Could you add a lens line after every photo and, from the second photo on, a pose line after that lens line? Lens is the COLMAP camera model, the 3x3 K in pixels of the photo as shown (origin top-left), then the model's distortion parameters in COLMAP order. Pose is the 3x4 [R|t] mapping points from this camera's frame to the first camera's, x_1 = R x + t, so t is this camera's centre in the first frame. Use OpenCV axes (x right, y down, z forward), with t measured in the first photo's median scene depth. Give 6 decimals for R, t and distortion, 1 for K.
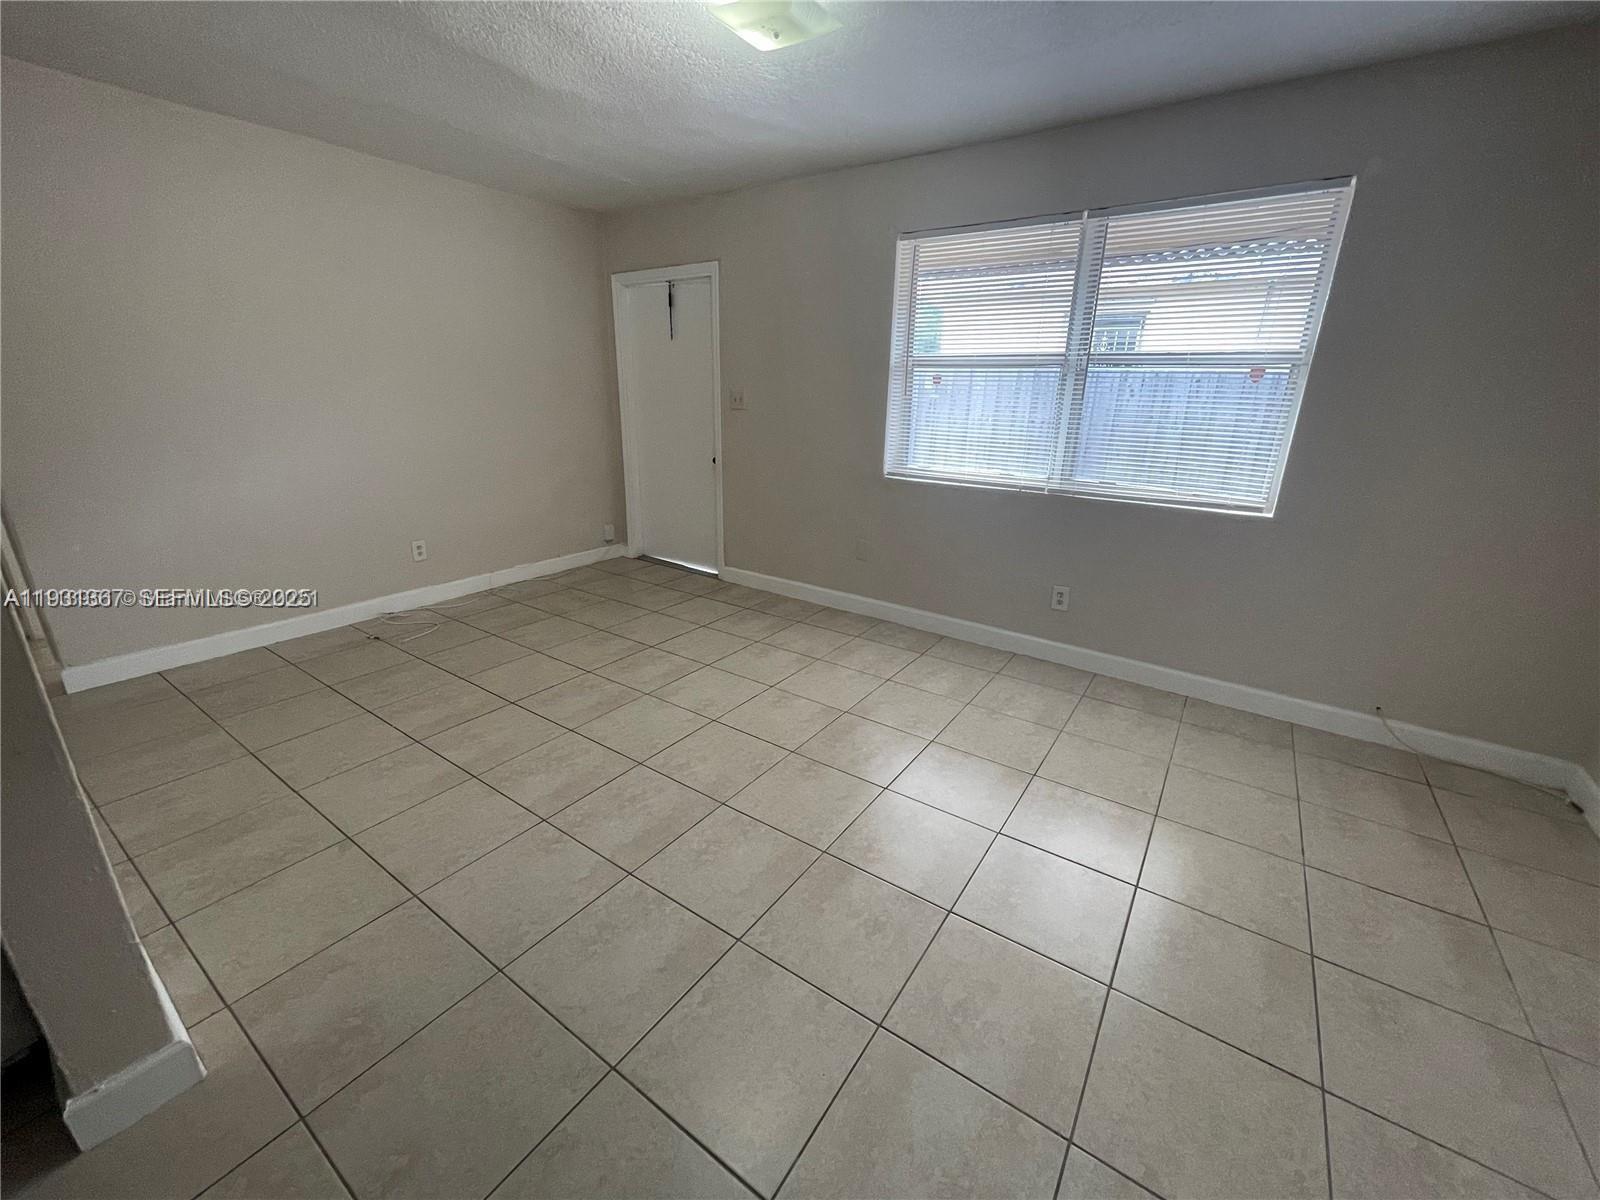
lens RADIAL K [[645.6, 0, 809.6], [0, 645.6, 592.3], [0, 0, 1]] dist [0.000104, 0.000217]
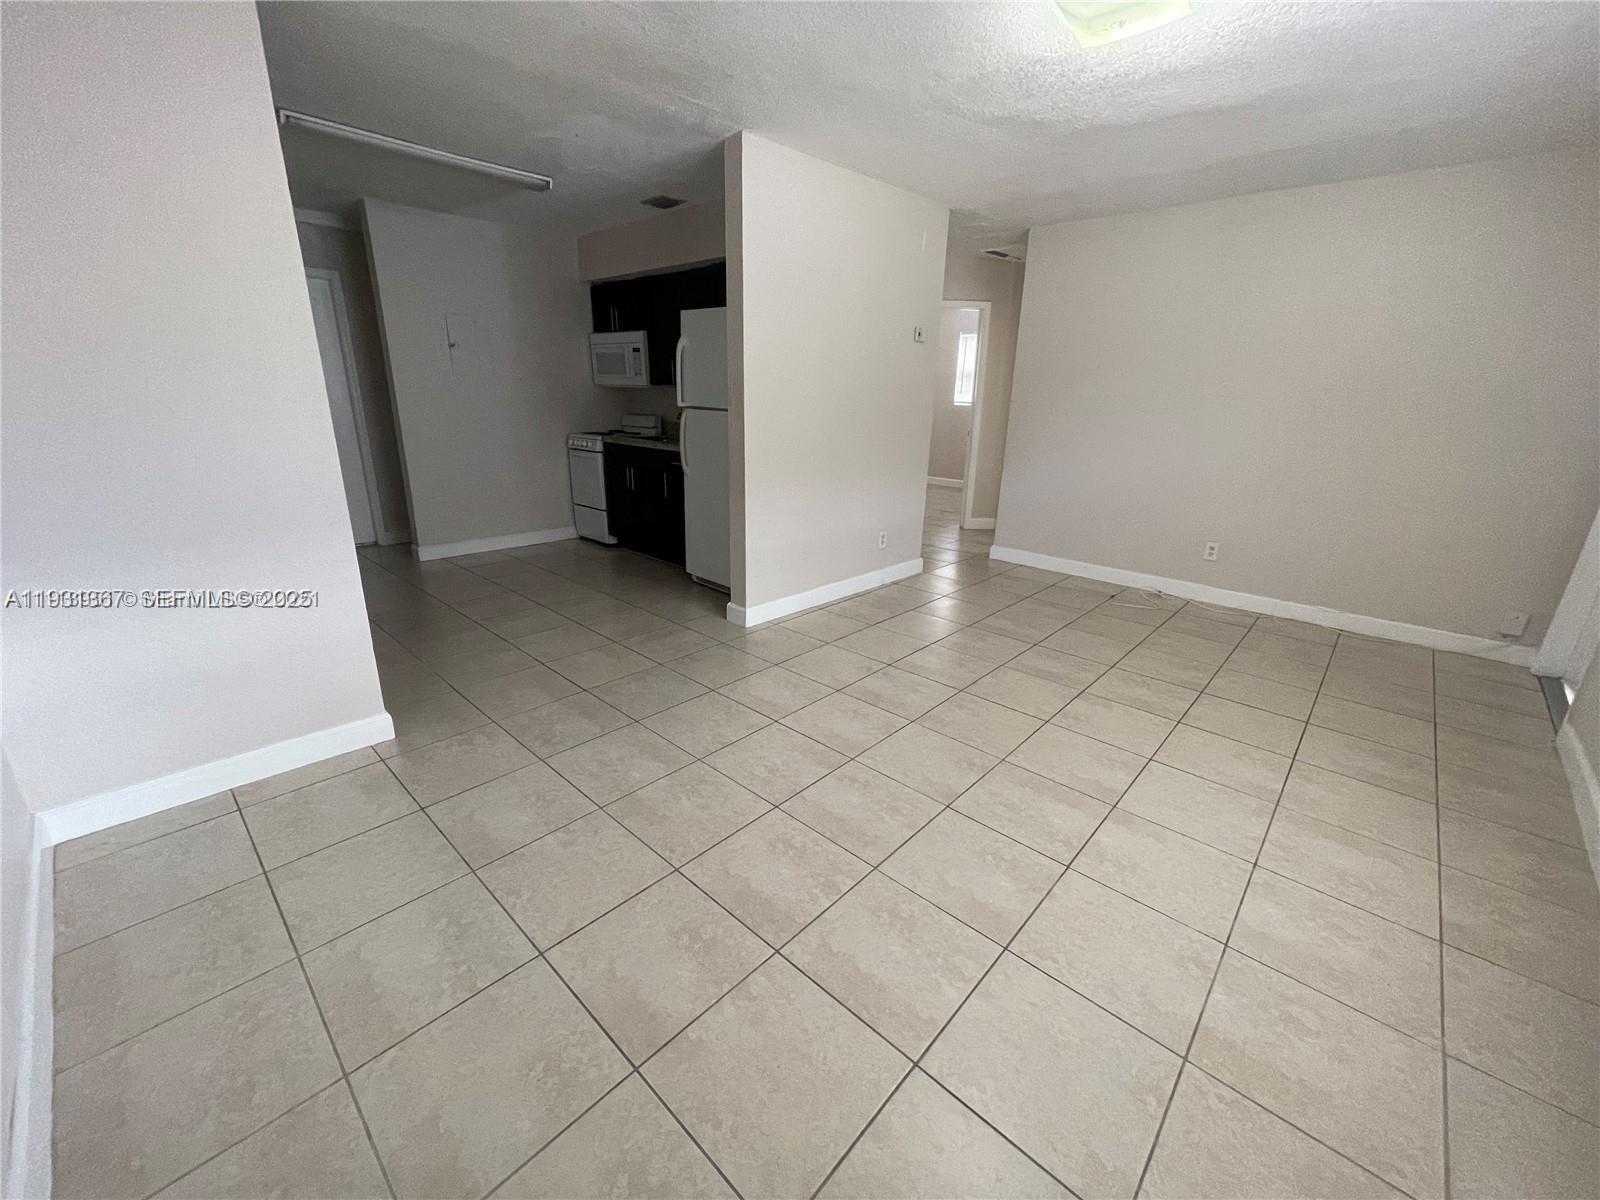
lens RADIAL K [[645.6, 0, 793.1], [0, 645.6, 601.5], [0, 0, 1]] dist [0.000104, 0.000217]
pose [[-0.160333, 0.286024, -0.944713, 0.659514], [-0.323624, 0.888959, 0.324068, -0.134013], [0.932503, 0.357691, -0.049965, 0.502633]]
